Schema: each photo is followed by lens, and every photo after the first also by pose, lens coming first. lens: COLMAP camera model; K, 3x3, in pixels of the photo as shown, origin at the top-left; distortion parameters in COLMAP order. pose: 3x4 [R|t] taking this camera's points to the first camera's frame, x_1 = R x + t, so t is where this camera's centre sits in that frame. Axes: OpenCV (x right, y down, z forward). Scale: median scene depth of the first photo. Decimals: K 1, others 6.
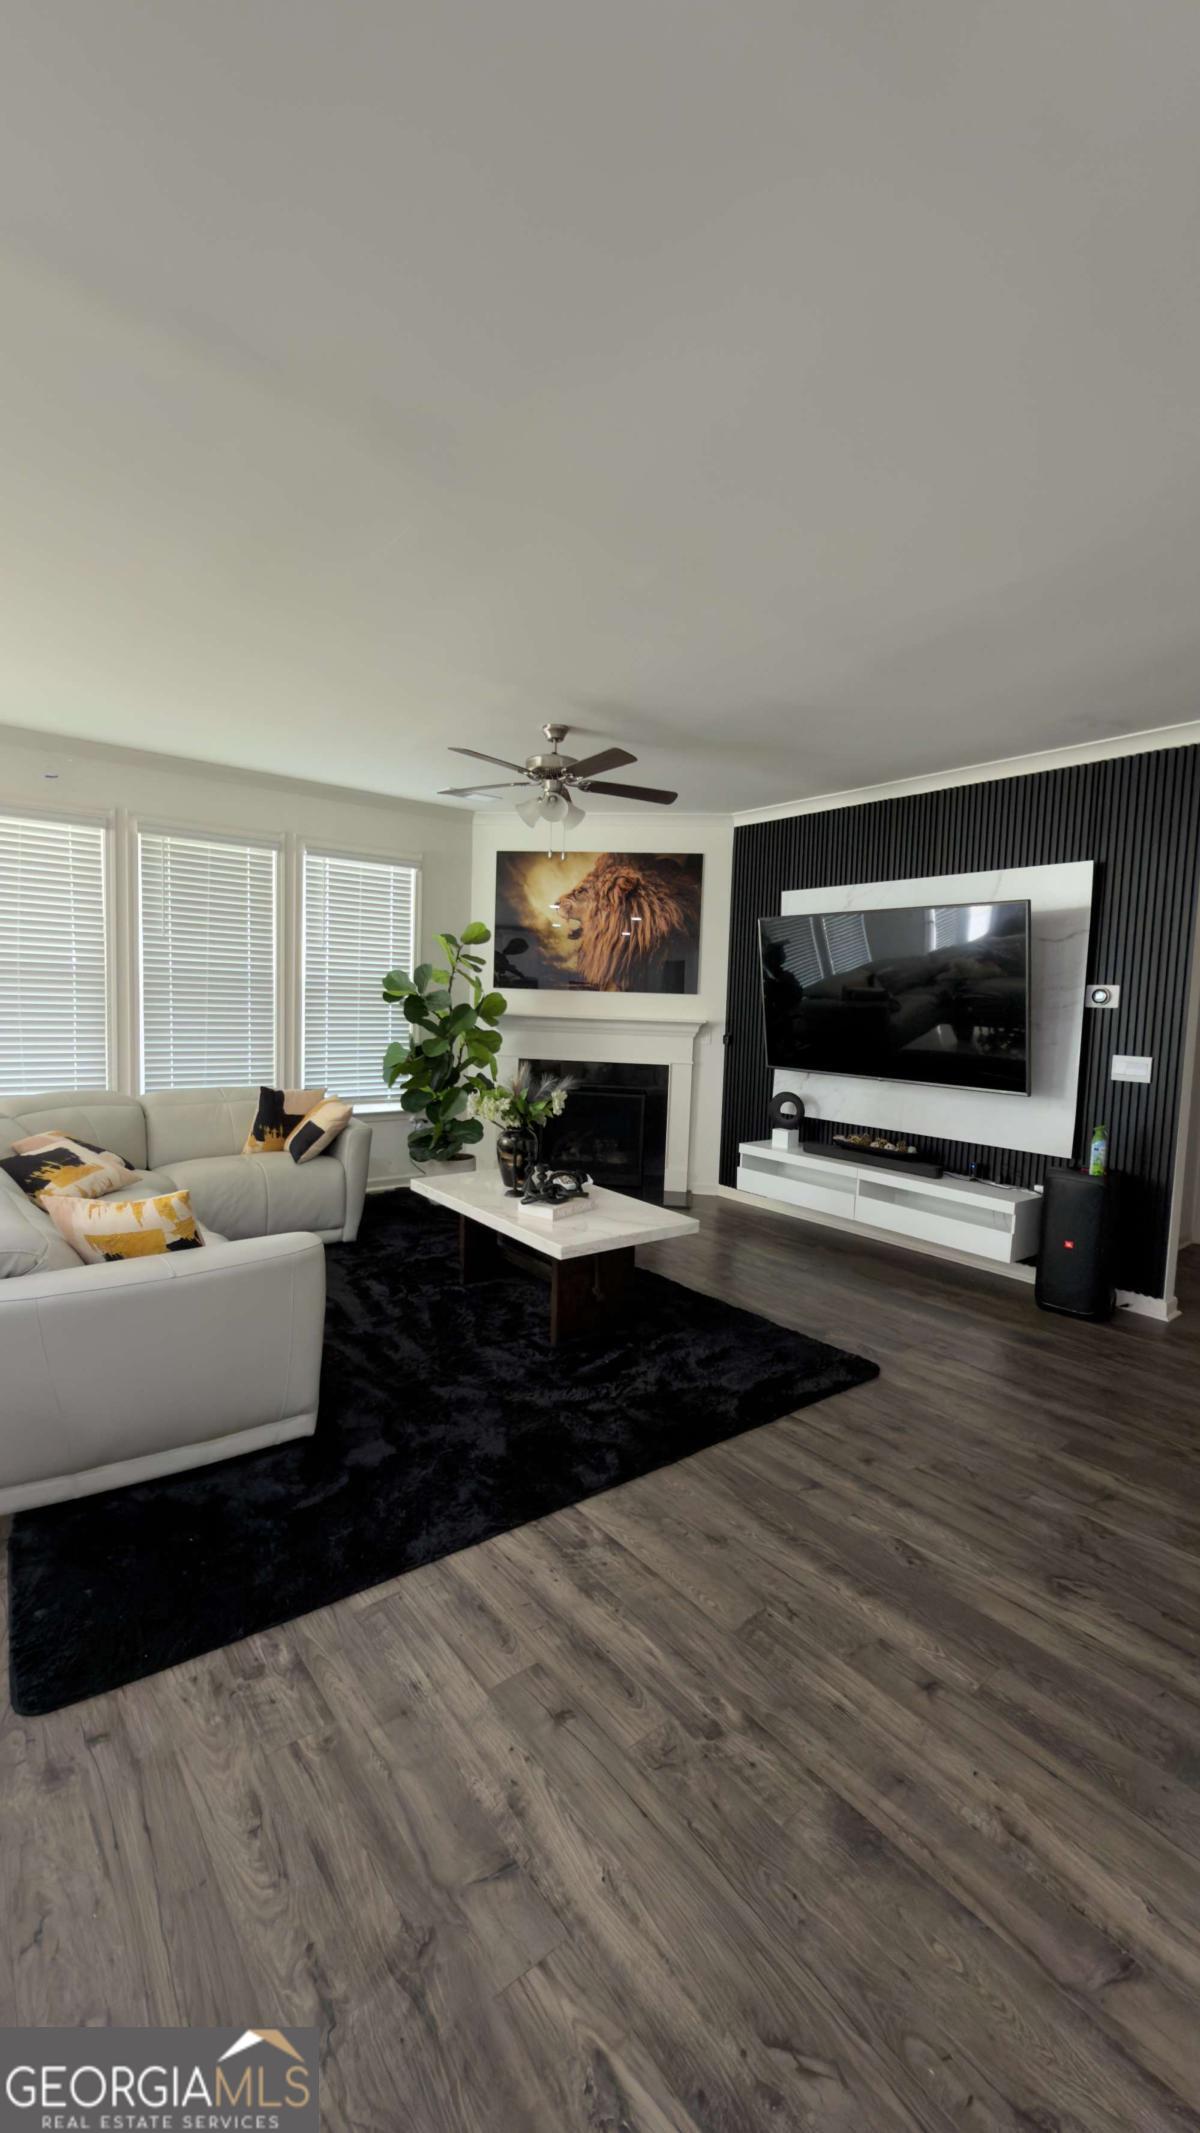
lens RADIAL K [[841.9, 0, 605.0], [0, 841.9, 1069.8], [0, 0, 1]] dist [-0.000120, 0.000758]
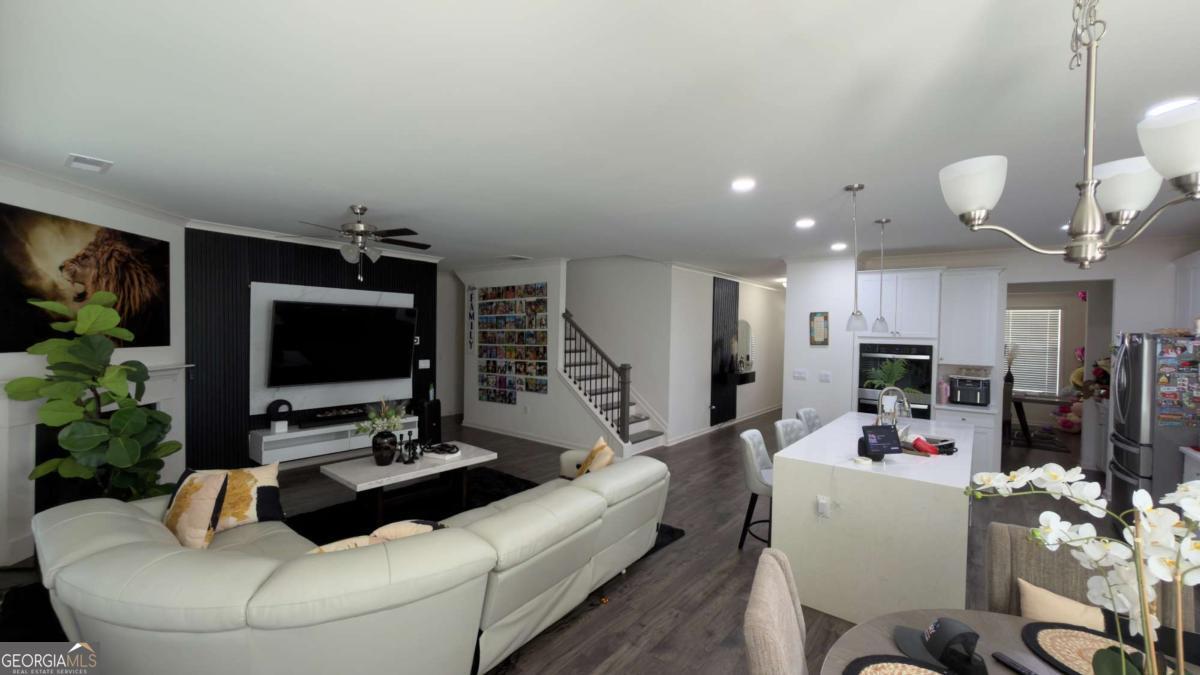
lens RADIAL K [[473.6, 0, 597.4], [0, 473.6, 340.1], [0, 0, 1]] dist [-0.000120, 0.000758]
pose [[-0.199160, -0.053491, 0.978506, -0.768910], [0.057689, 0.996138, 0.066196, -0.109062], [-0.978268, 0.069632, -0.195304, 0.479643]]
